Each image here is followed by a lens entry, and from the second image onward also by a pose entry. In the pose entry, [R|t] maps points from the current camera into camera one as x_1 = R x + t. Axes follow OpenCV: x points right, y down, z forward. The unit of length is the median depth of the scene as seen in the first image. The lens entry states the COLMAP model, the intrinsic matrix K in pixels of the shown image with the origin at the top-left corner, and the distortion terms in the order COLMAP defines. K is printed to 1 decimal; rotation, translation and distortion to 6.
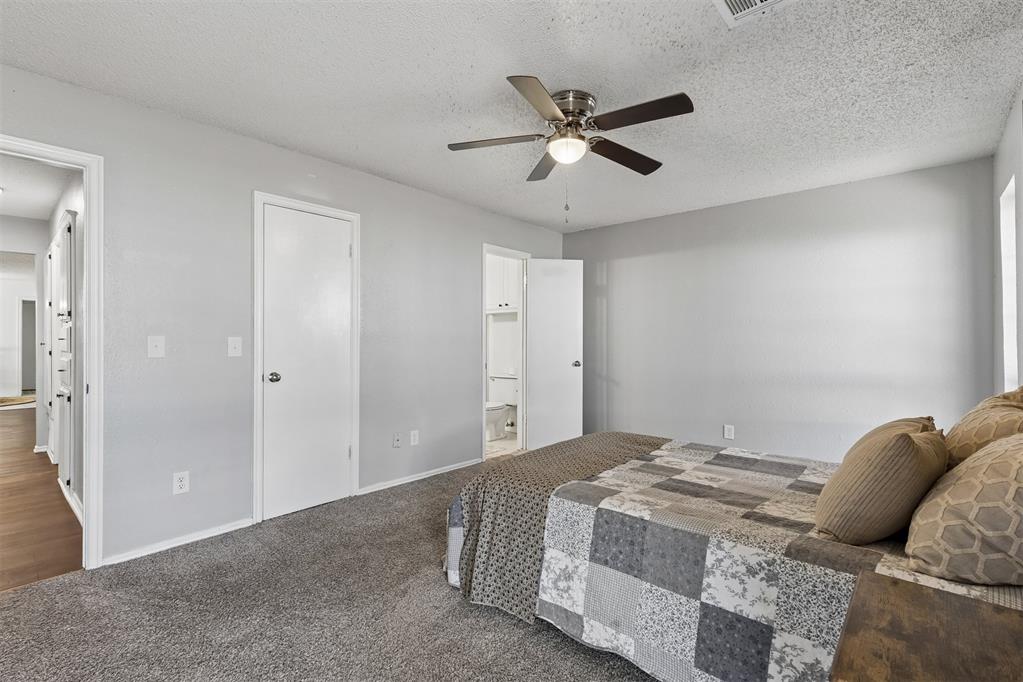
lens RADIAL K [[459.5, 0, 517.4], [0, 459.5, 342.3], [0, 0, 1]] dist [-0.001088, -0.000291]
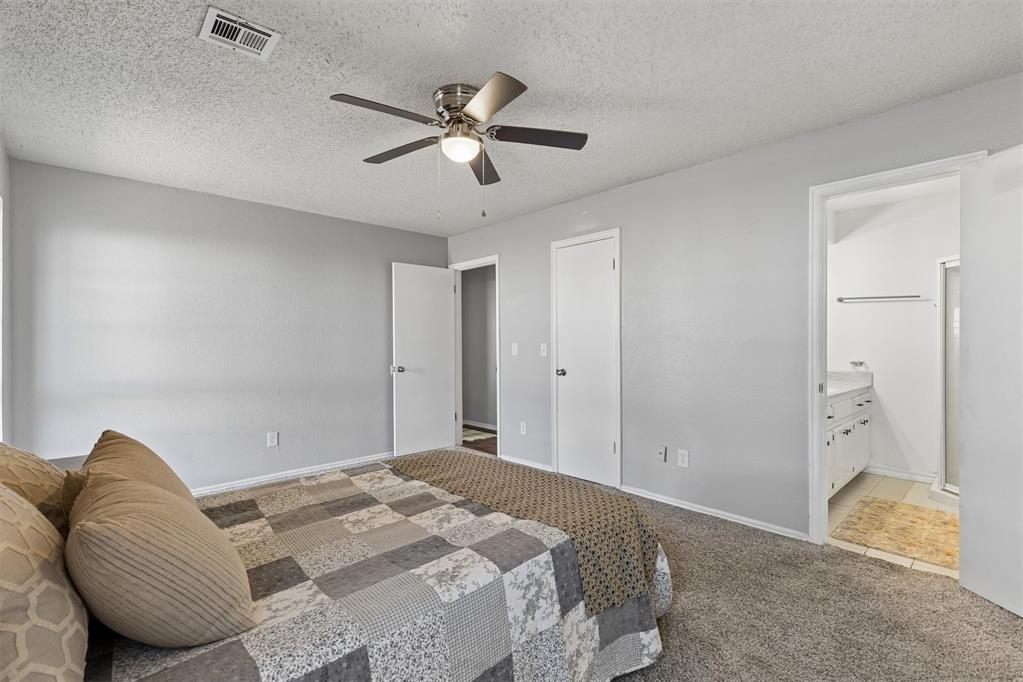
lens RADIAL K [[467.4, 0, 507.7], [0, 467.4, 348.7], [0, 0, 1]] dist [0.002433, 0.000245]
pose [[-0.110842, 0.005703, -0.993822, 0.906707], [-0.005139, 0.999967, 0.006312, -0.002895], [0.993825, 0.005807, -0.110809, 1.017184]]
